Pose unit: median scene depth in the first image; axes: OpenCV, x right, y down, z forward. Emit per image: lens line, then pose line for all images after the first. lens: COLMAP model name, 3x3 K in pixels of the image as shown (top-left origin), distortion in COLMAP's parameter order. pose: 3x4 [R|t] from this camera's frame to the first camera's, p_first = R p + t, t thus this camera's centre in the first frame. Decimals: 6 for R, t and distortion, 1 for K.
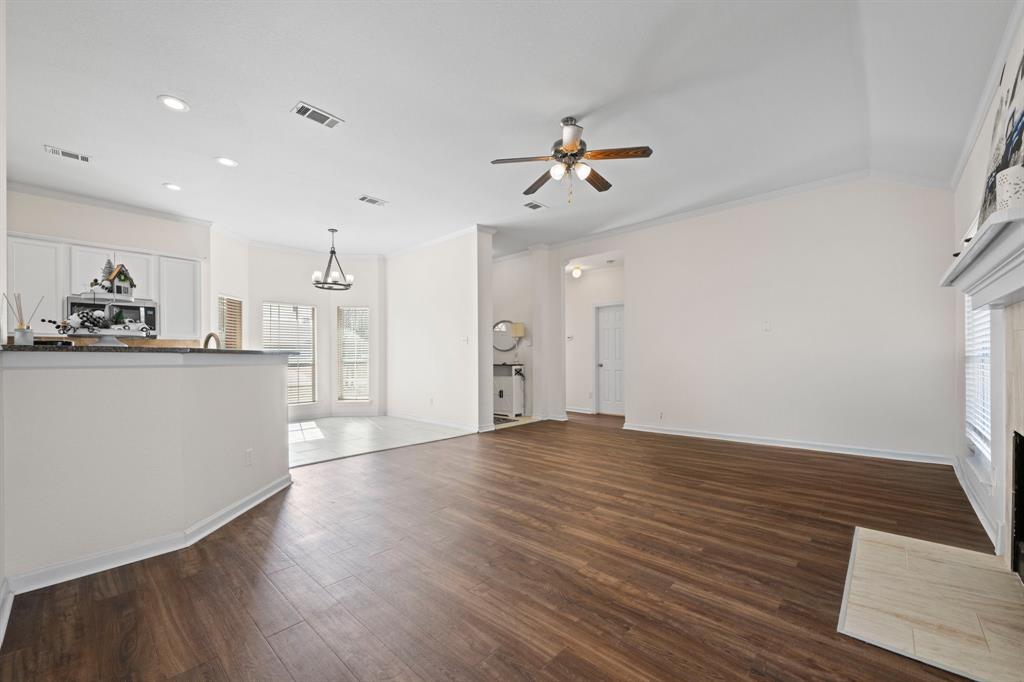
lens RADIAL K [[402.4, 0, 508.7], [0, 402.4, 351.2], [0, 0, 1]] dist [0.002933, 0.000235]
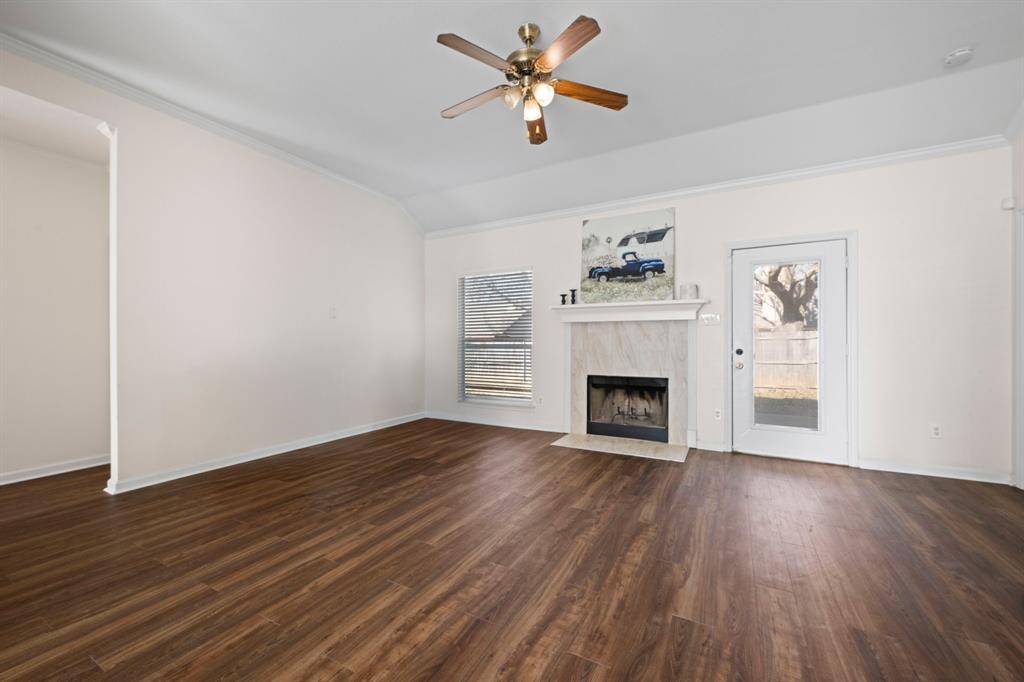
lens RADIAL K [[402.4, 0, 511.0], [0, 402.4, 339.2], [0, 0, 1]] dist [0.002933, 0.000235]
pose [[-0.250131, 0.013457, 0.968119, -0.667092], [-0.011299, 0.999795, -0.016817, 0.019637], [-0.968146, -0.015145, -0.249927, 1.422318]]
